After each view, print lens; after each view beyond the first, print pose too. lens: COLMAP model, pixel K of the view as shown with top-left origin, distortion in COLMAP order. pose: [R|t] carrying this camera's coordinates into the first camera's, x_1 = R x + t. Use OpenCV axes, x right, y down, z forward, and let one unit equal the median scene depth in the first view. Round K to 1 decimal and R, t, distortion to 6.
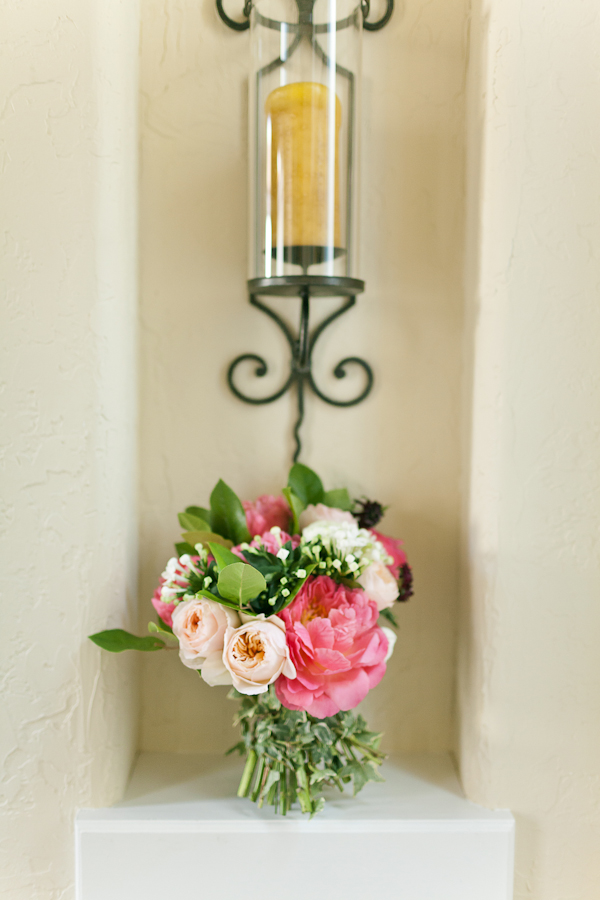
lens RADIAL K [[915.2, 0, 301.5], [0, 915.2, 449.0], [0, 0, 1]] dist [-0.028163, 0.000000]
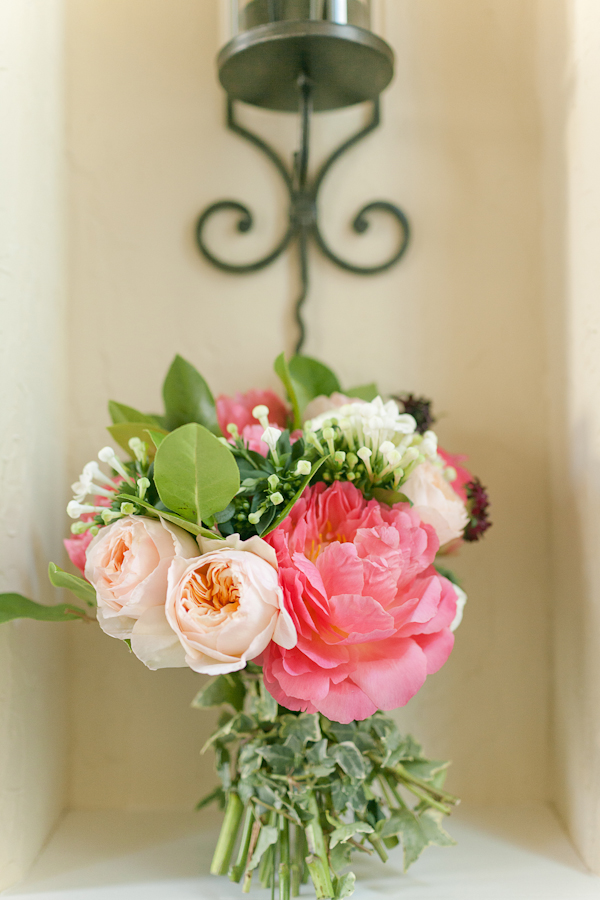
lens RADIAL K [[915.2, 0, 298.2], [0, 915.2, 451.3], [0, 0, 1]] dist [-0.028163, 0.000000]
pose [[0.999301, -0.025455, -0.027394, 0.011584], [0.022805, 0.995401, -0.093039, 0.167398], [0.029637, 0.092349, 0.995286, 0.394023]]
